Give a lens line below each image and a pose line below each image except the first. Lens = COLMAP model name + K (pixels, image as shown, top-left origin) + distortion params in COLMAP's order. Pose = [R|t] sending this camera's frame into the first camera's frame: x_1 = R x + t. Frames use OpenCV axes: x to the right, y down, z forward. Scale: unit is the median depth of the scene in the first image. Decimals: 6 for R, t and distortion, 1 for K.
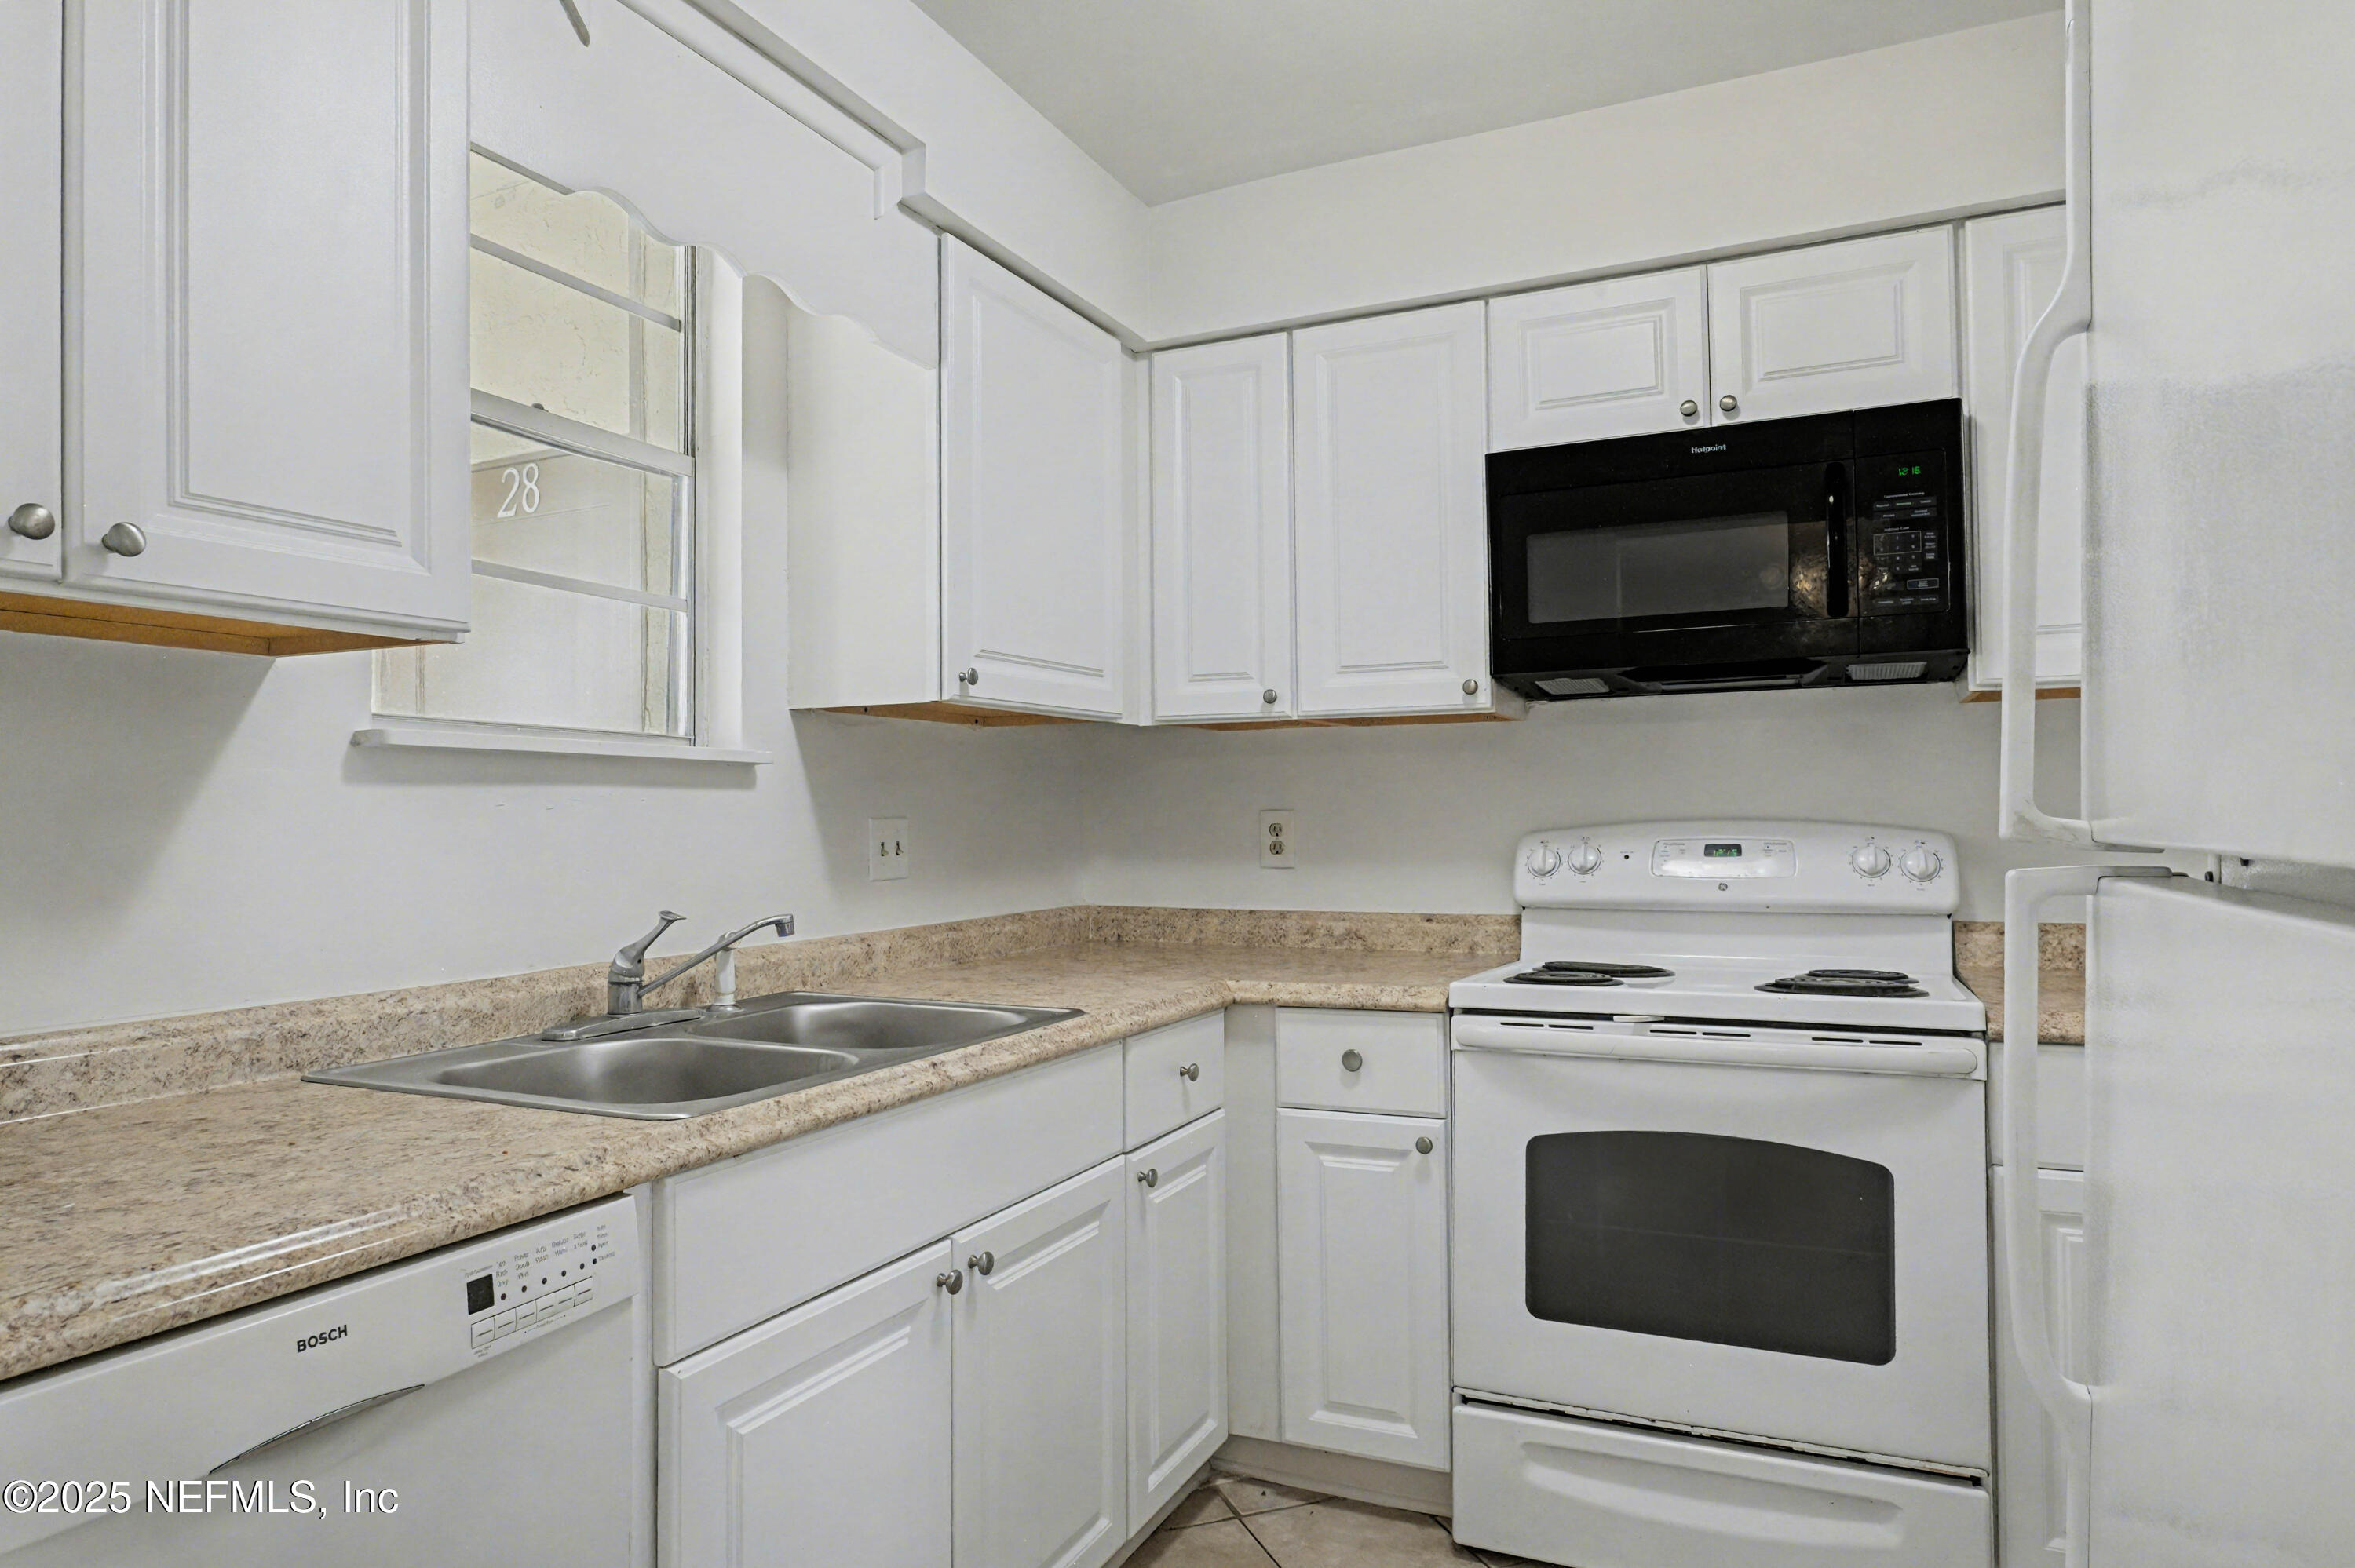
lens RADIAL K [[1421.1, 0, 1177.5], [0, 1421.1, 784.0], [0, 0, 1]] dist [-0.035184, 0.024363]
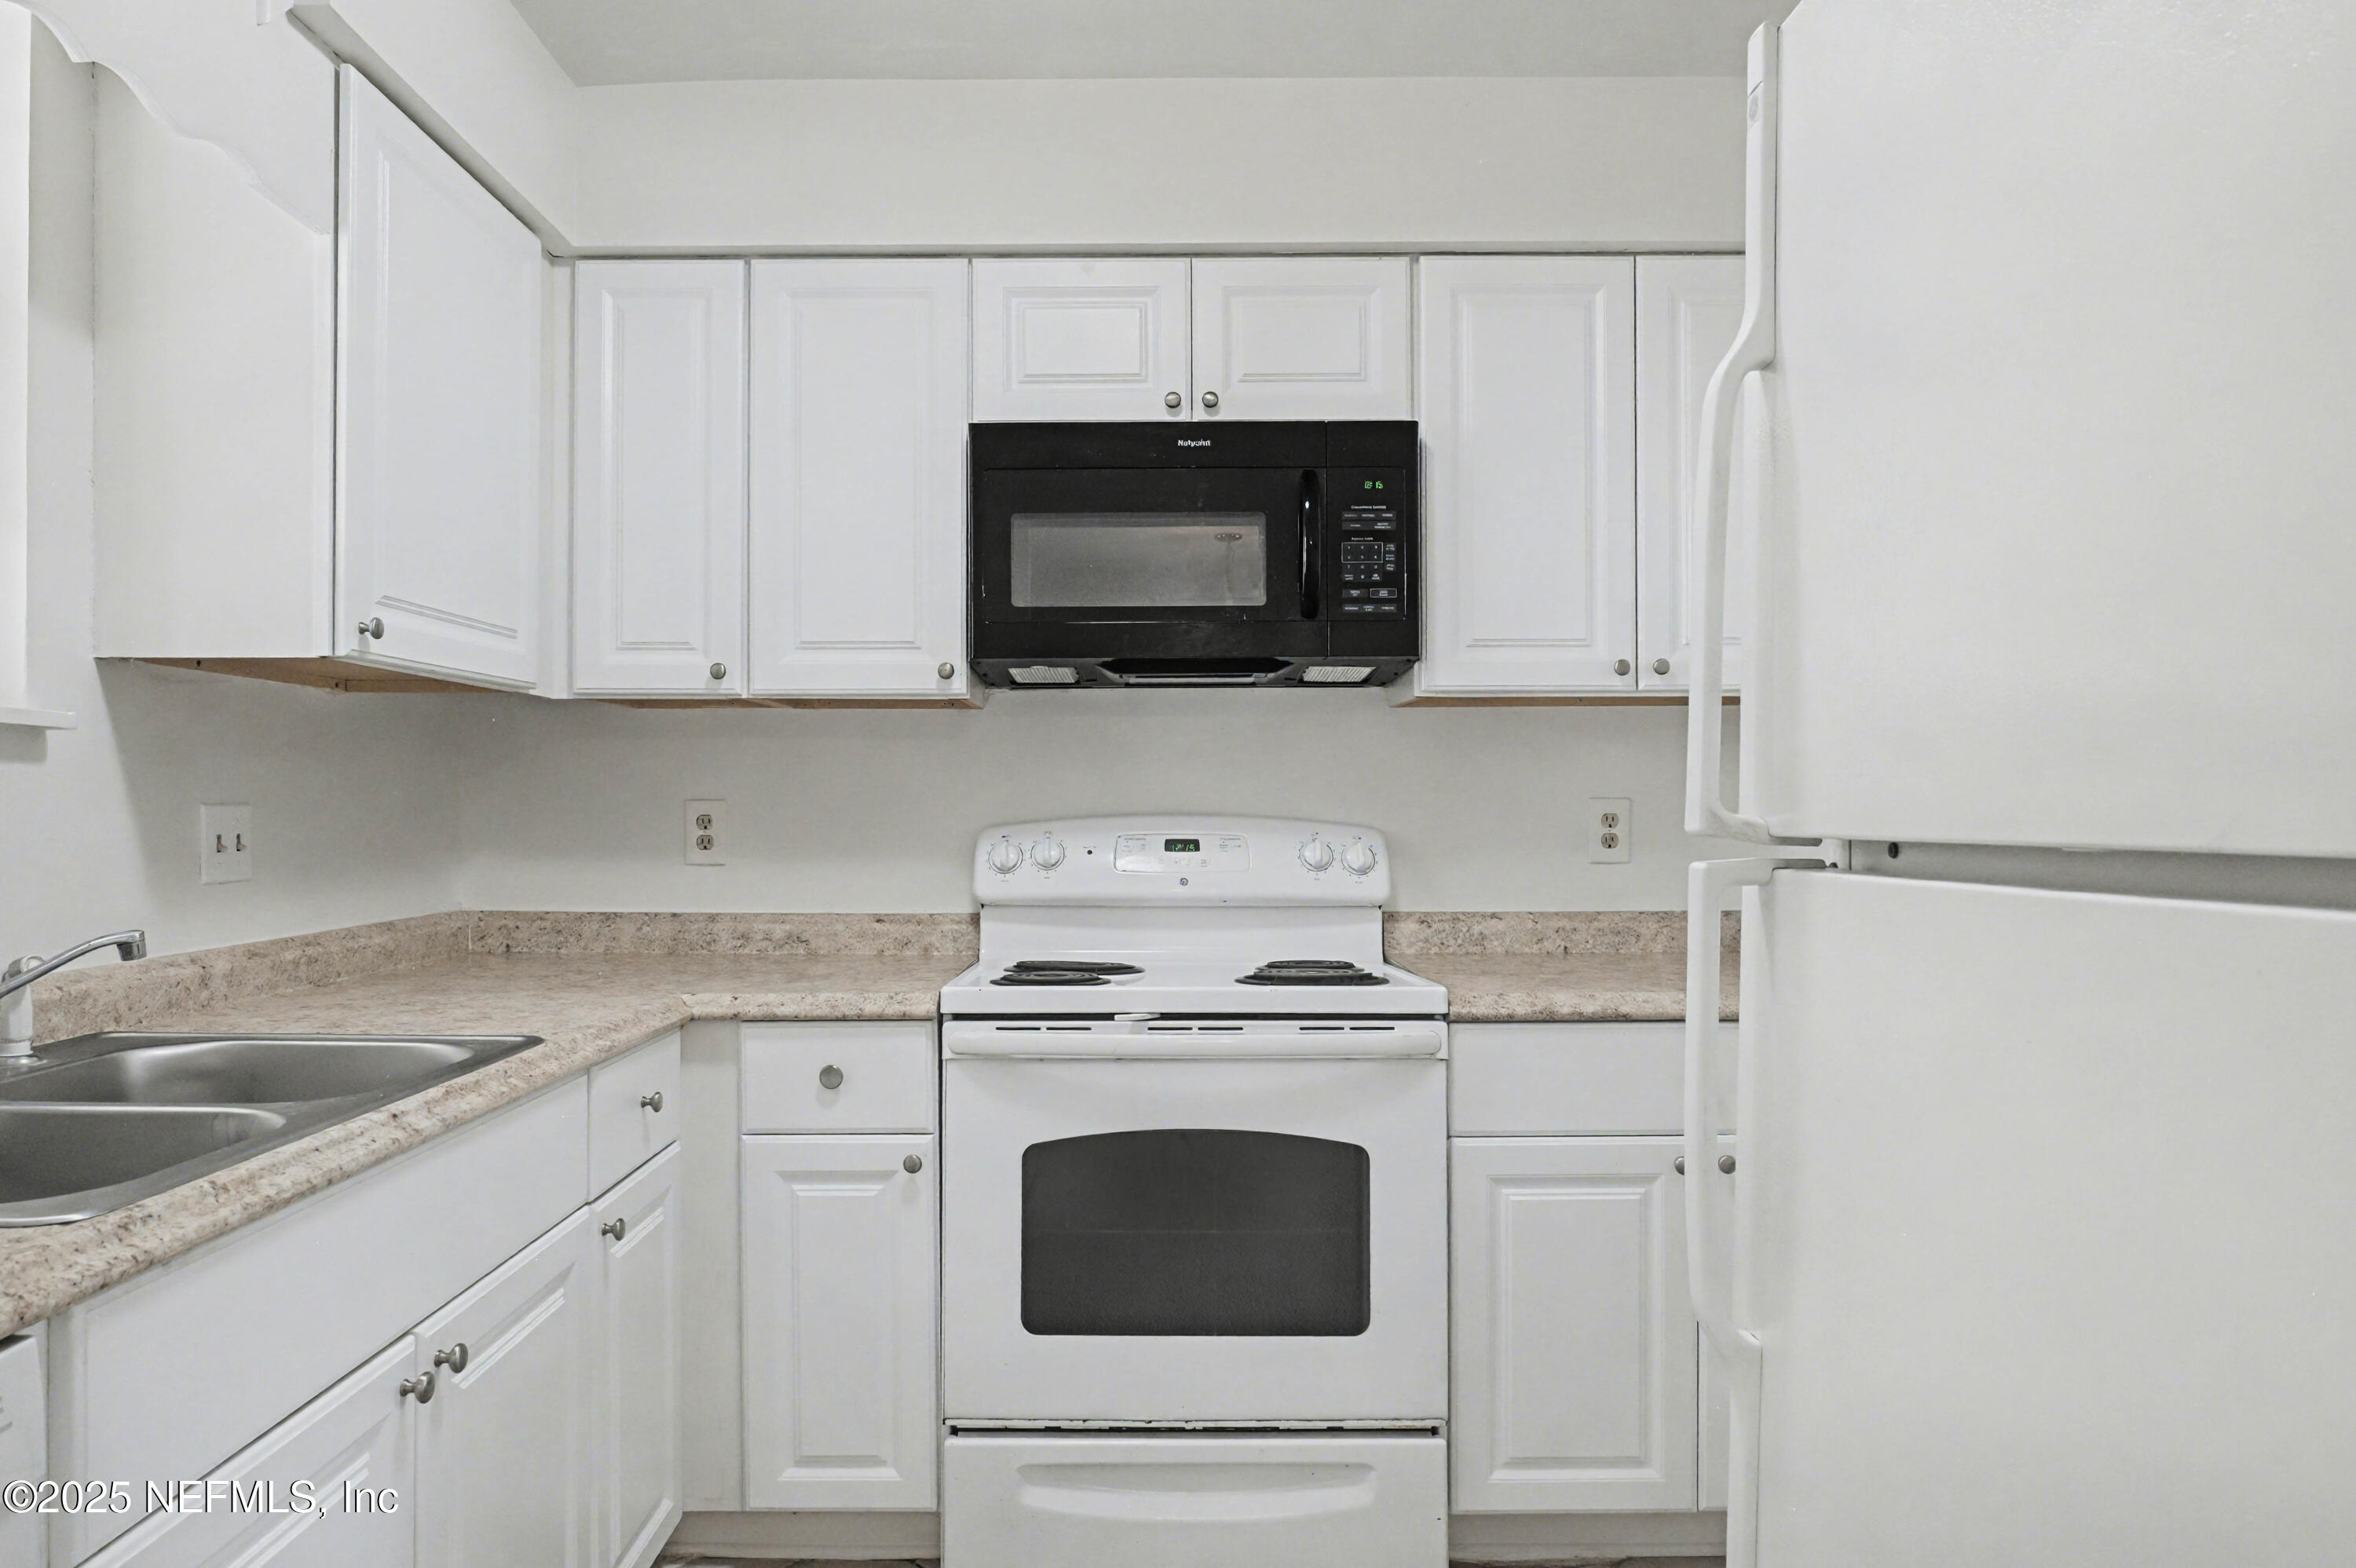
lens RADIAL K [[1498.8, 0, 1129.4], [0, 1498.8, 795.9], [0, 0, 1]] dist [-0.035760, 0.031873]
pose [[0.908363, 0.013367, 0.417968, -0.107665], [-0.018983, 0.999777, 0.009283, 0.003062], [-0.417751, -0.016367, 0.908414, 0.057348]]
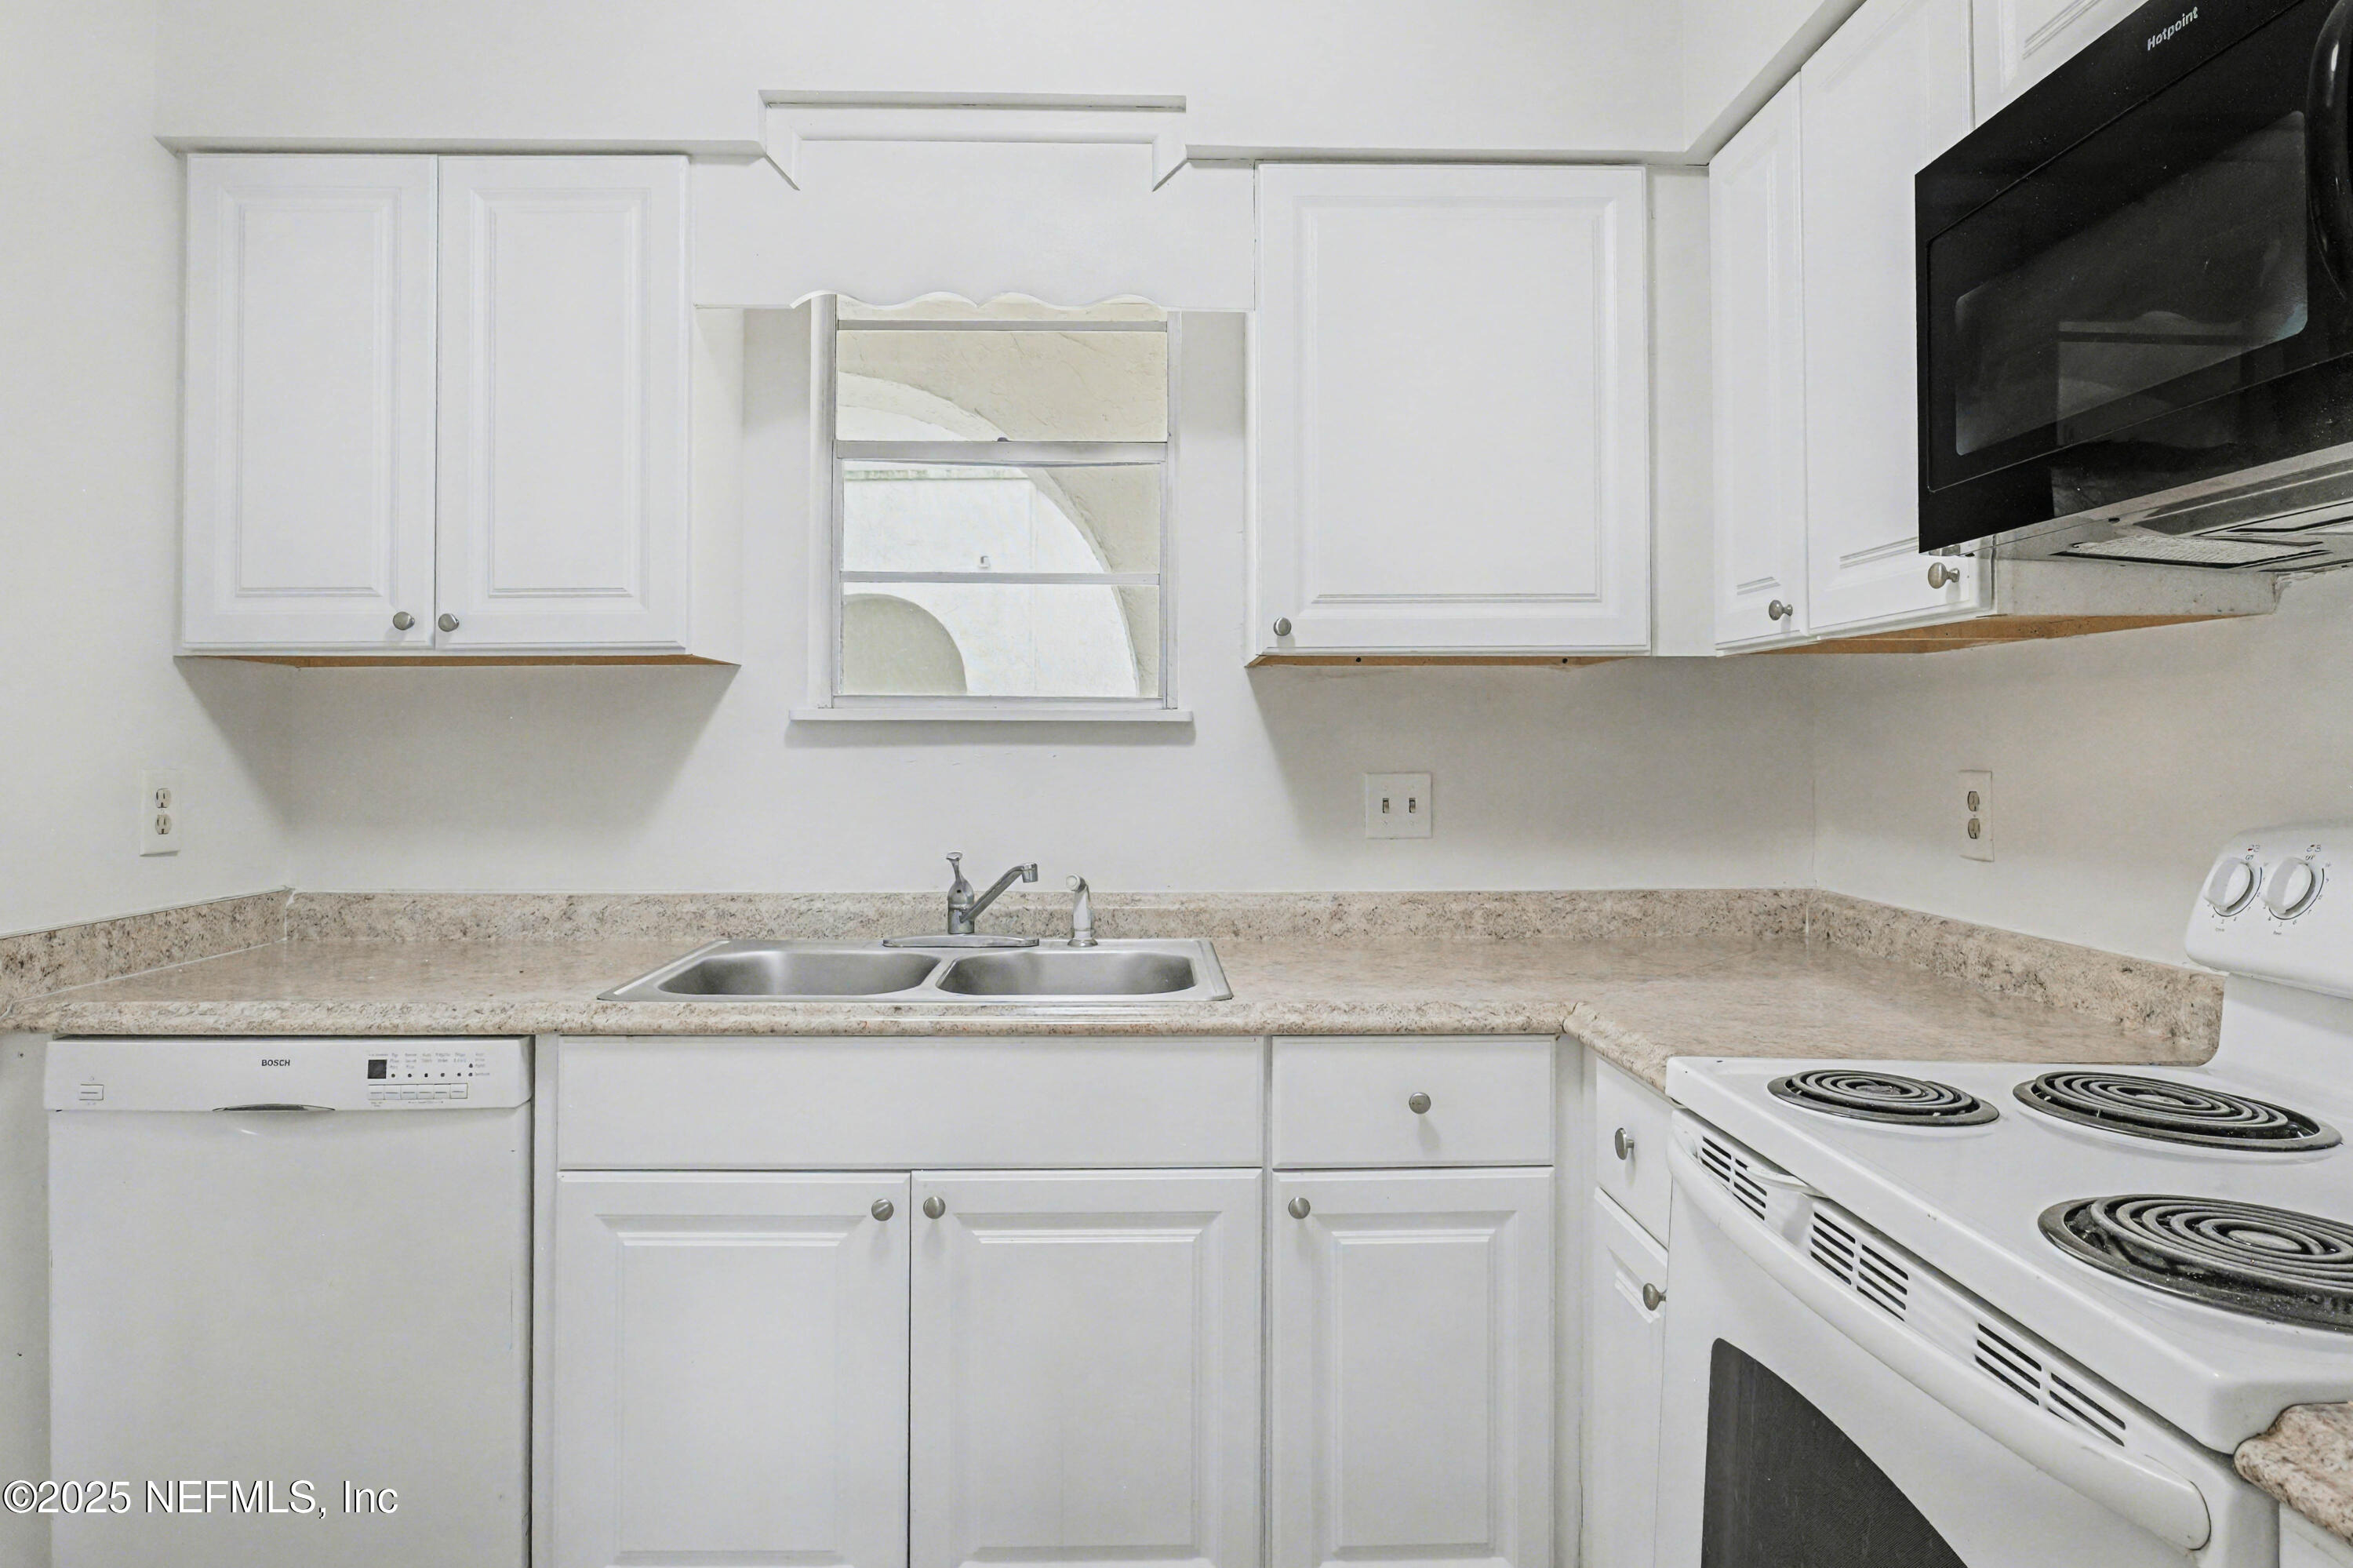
lens RADIAL K [[1446.0, 0, 1182.7], [0, 1446.0, 731.3], [0, 0, 1]] dist [-0.019183, 0.001477]
pose [[0.446840, 0.000057, -0.894614, 0.672347], [0.017685, 0.999804, 0.008897, -0.016388], [0.894439, -0.019797, 0.446751, 0.510499]]
